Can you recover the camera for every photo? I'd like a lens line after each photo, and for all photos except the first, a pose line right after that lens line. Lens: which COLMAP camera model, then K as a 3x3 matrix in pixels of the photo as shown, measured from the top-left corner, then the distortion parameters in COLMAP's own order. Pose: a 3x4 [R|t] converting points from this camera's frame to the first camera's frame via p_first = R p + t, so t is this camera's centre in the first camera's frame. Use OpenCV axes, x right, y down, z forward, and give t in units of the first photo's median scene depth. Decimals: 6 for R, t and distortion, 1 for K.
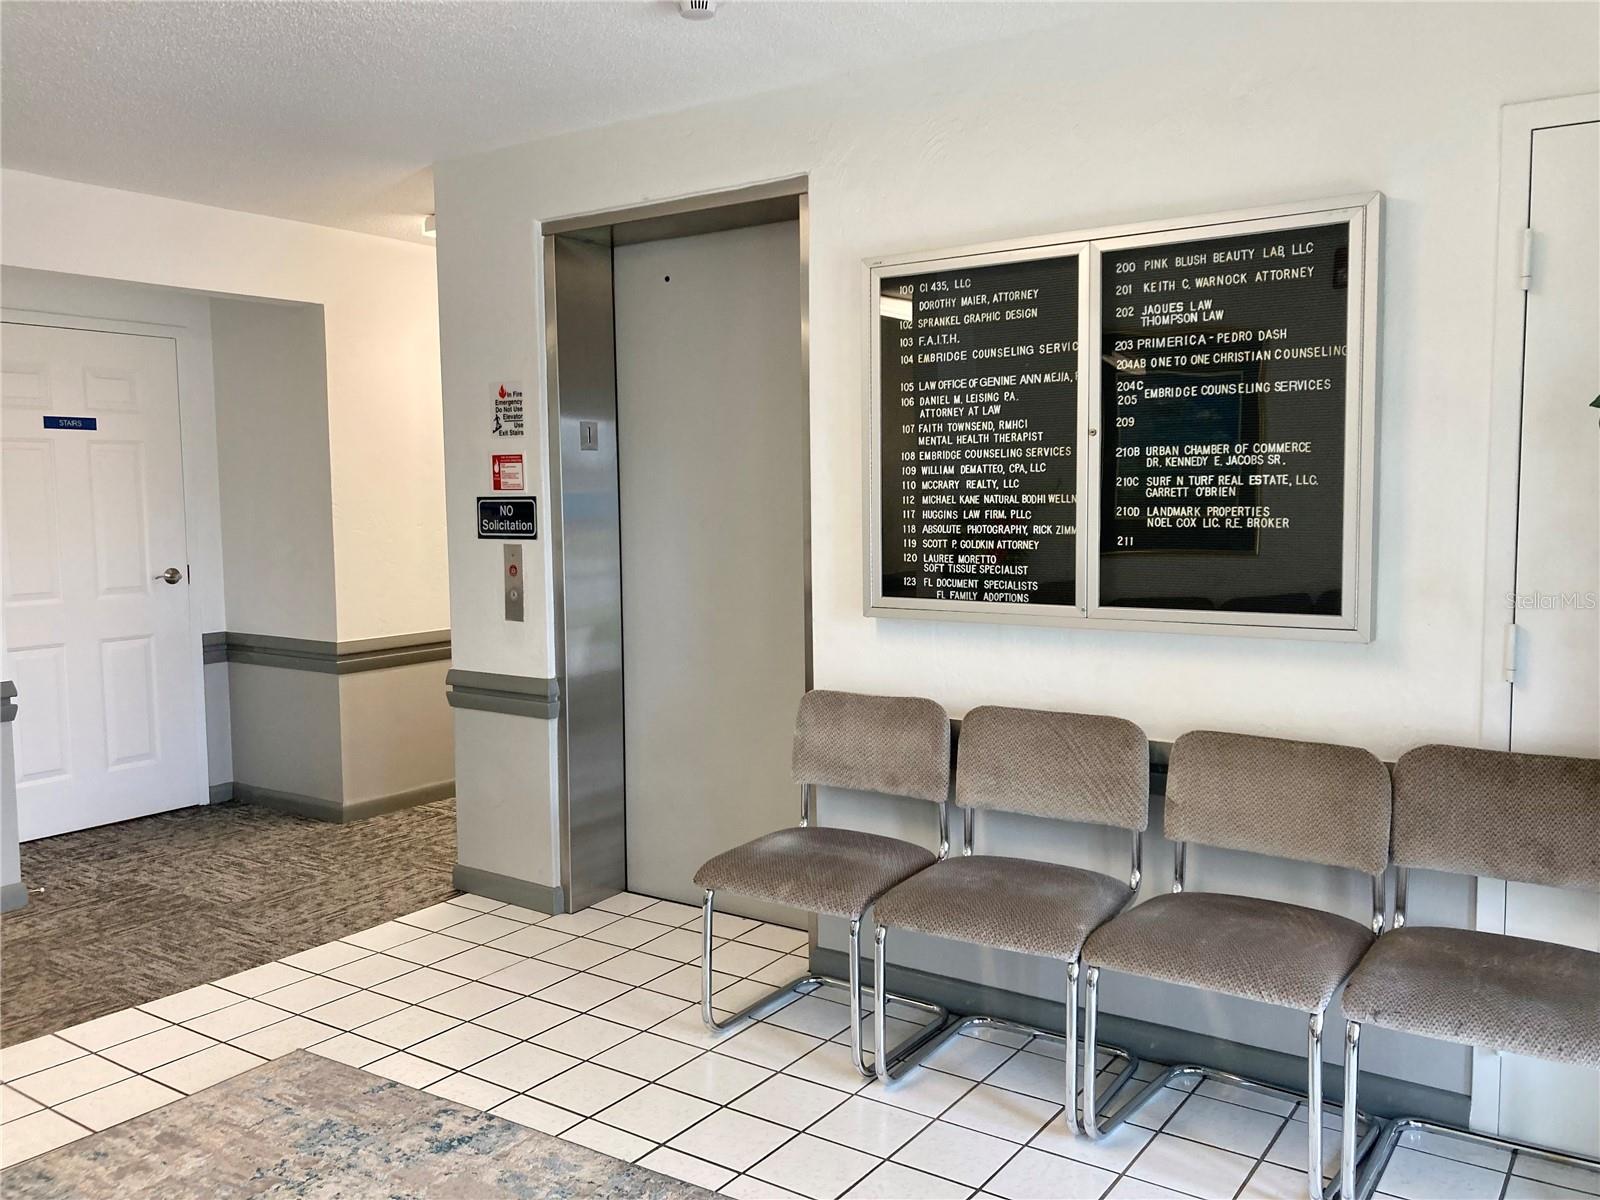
lens RADIAL K [[1316.4, 0, 800.0], [0, 1316.4, 600.0], [0, 0, 1]] dist [0.009943, 0.005506]
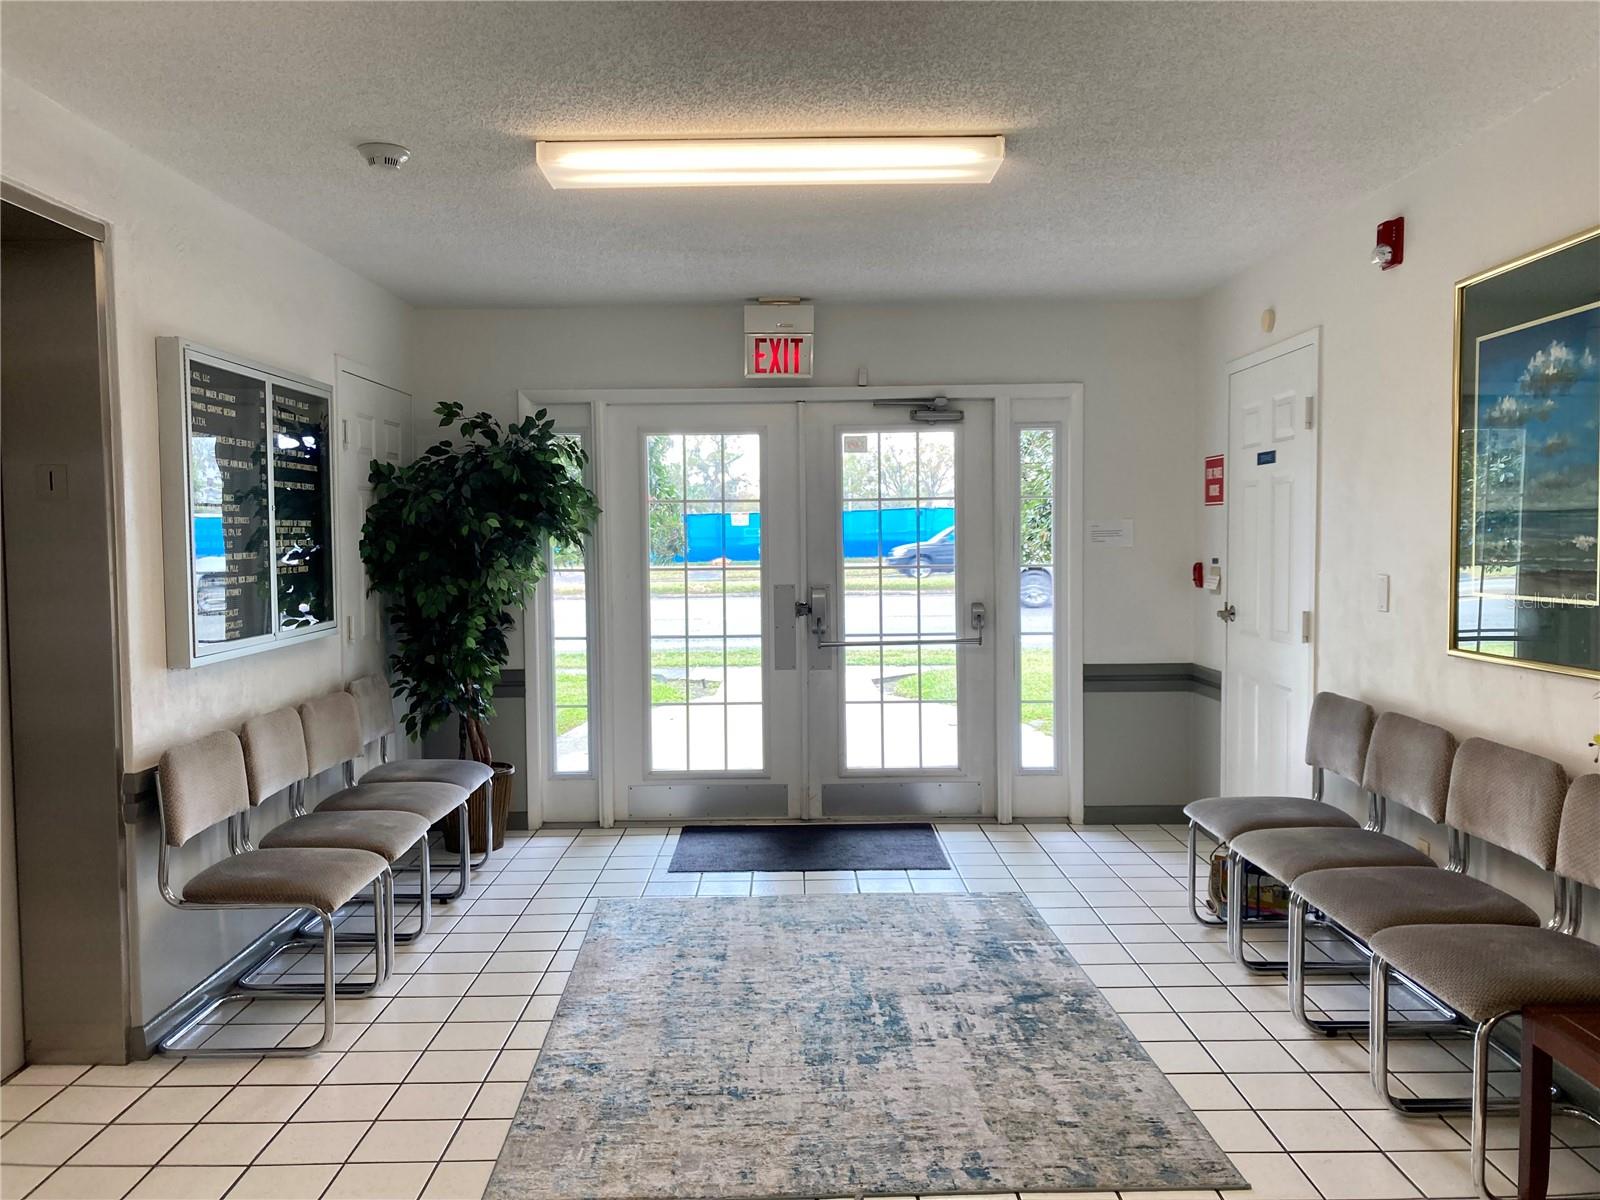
lens RADIAL K [[1316.4, 0, 800.0], [0, 1316.4, 600.0], [0, 0, 1]] dist [0.009943, 0.005506]
pose [[-0.575599, -0.026520, 0.817302, -1.213311], [0.082203, 0.992534, 0.090099, -0.106570], [-0.813590, 0.119046, -0.569122, 1.306780]]
